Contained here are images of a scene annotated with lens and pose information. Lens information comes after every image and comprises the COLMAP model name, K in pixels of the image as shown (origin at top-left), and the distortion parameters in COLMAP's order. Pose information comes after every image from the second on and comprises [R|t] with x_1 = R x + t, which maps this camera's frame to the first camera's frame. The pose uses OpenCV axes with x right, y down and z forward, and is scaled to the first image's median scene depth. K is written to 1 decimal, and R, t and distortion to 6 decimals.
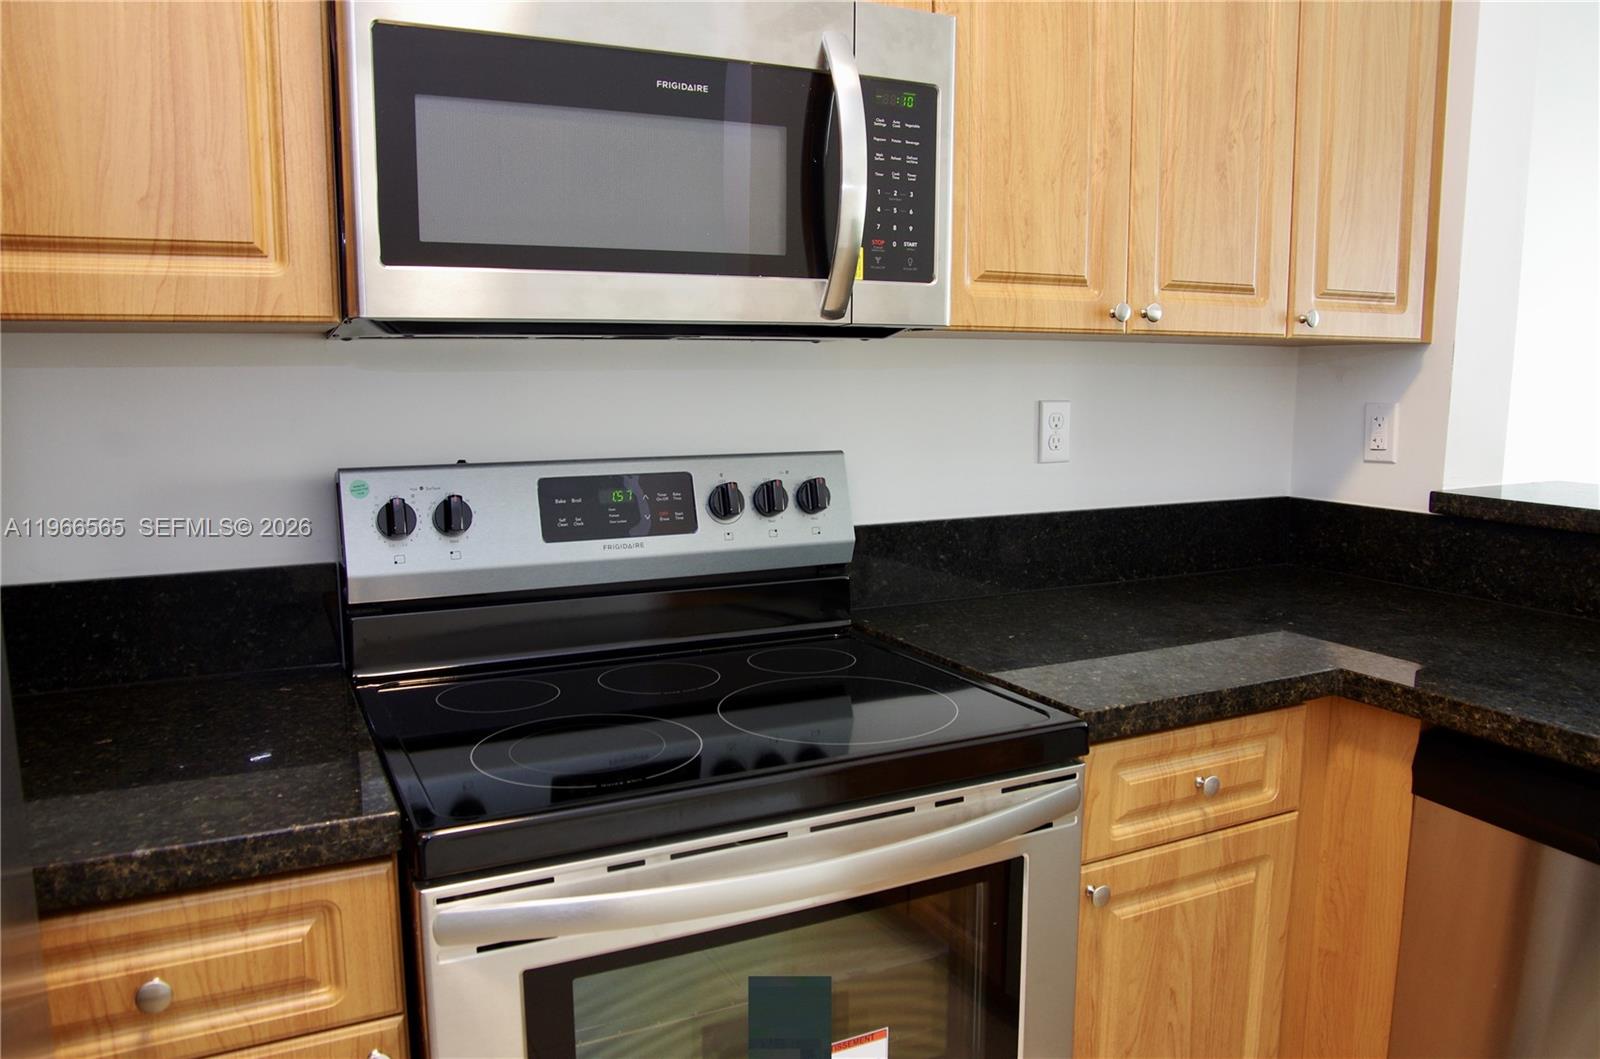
lens RADIAL K [[1128.2, 0, 800.0], [0, 1128.2, 529.5], [0, 0, 1]] dist [-0.072371, 0.008222]
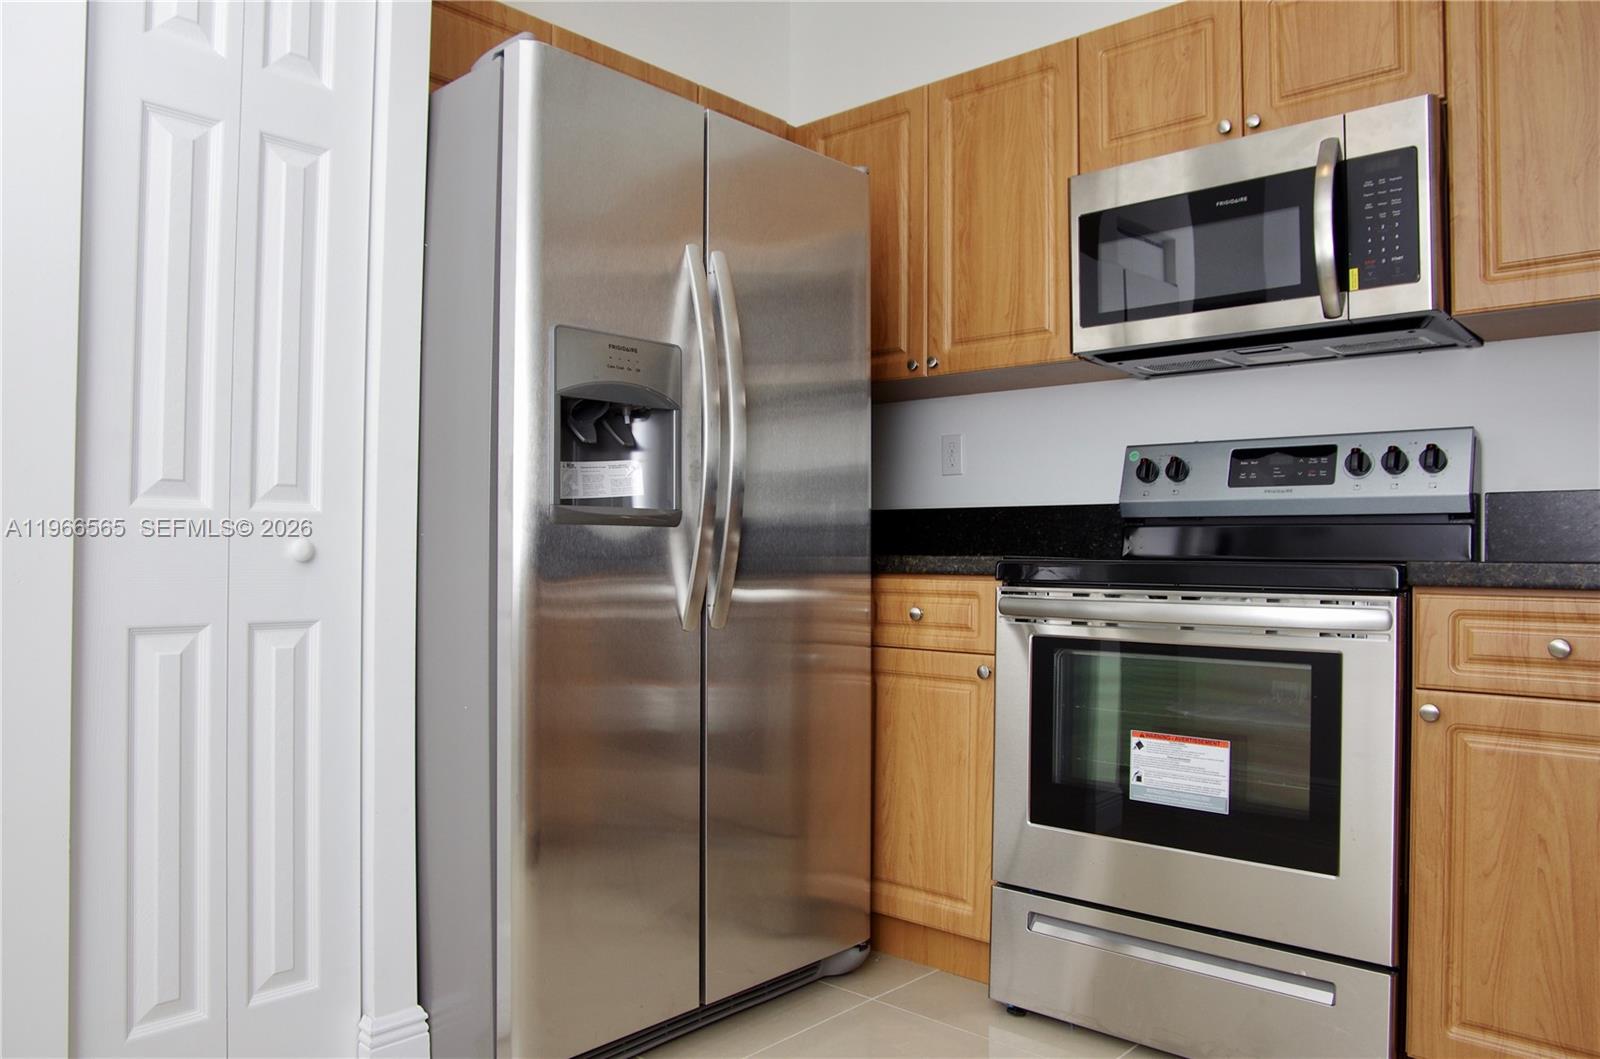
lens RADIAL K [[1128.2, 0, 800.0], [0, 1128.2, 529.5], [0, 0, 1]] dist [-0.072371, 0.008222]
pose [[0.375216, -0.016903, -0.926783, 1.104691], [-0.130059, 0.988983, -0.070693, 0.284607], [0.917768, 0.147061, 0.368884, -0.162345]]
